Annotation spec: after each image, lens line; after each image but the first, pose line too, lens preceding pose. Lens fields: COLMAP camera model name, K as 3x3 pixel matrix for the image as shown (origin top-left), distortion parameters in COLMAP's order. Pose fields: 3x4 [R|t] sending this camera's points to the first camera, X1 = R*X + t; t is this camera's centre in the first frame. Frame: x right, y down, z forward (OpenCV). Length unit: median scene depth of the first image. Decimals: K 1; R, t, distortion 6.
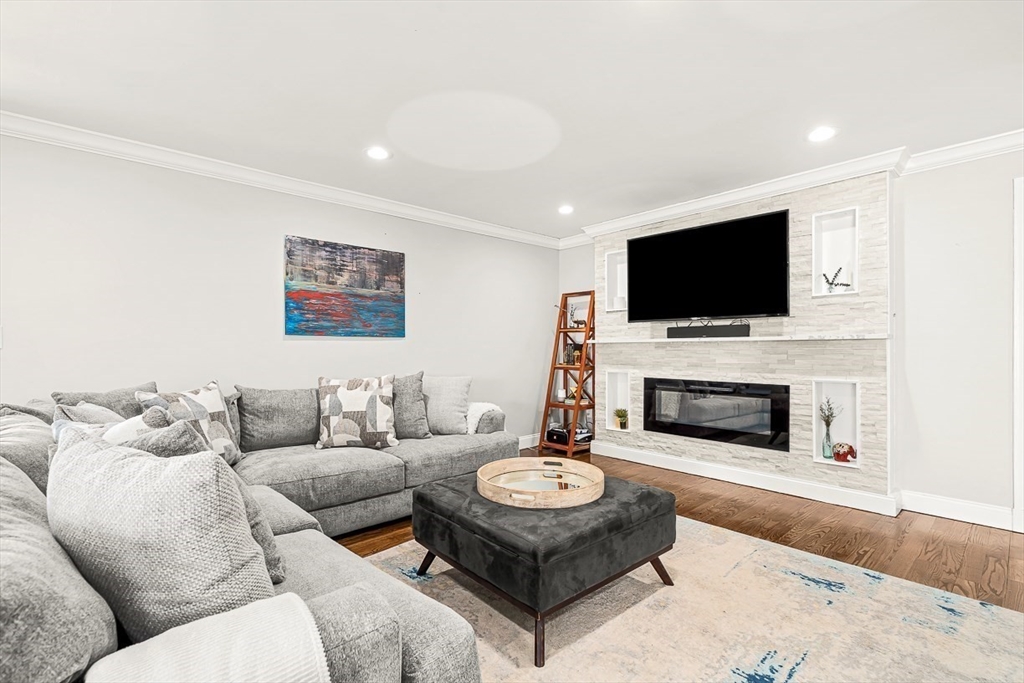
lens RADIAL K [[469.1, 0, 509.8], [0, 469.1, 347.8], [0, 0, 1]] dist [0.000696, 0.000039]
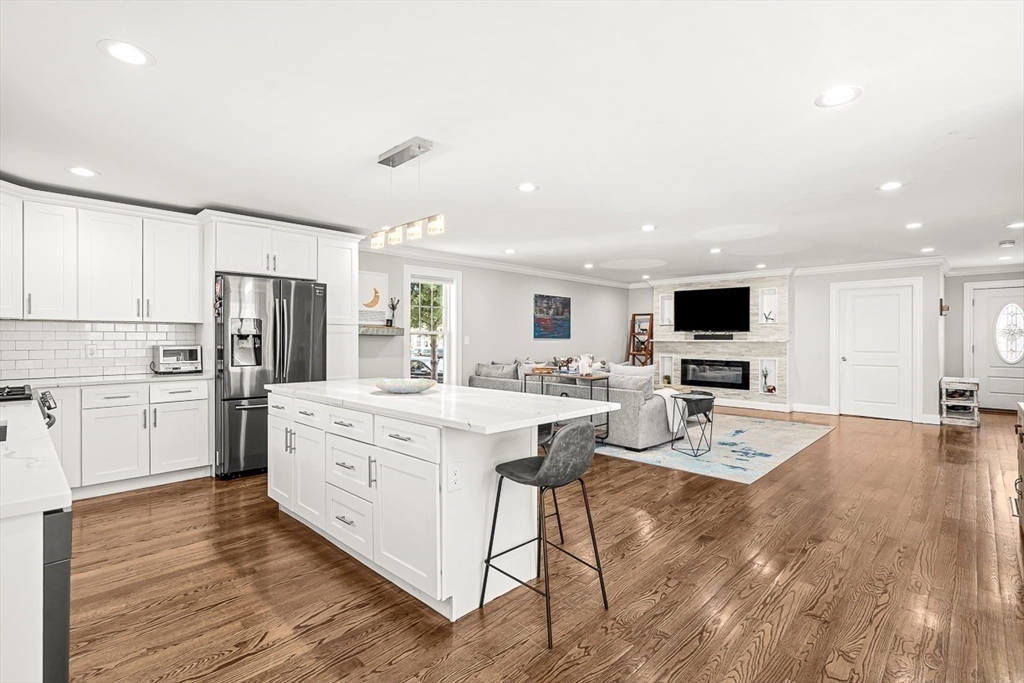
lens RADIAL K [[477.1, 0, 515.8], [0, 477.1, 336.2], [0, 0, 1]] dist [0.001425, 0.000183]
pose [[0.997409, 0.006698, 0.071632, -0.662759], [-0.006561, 0.999976, -0.002153, -0.028472], [-0.071645, 0.001678, 0.997429, -1.158218]]
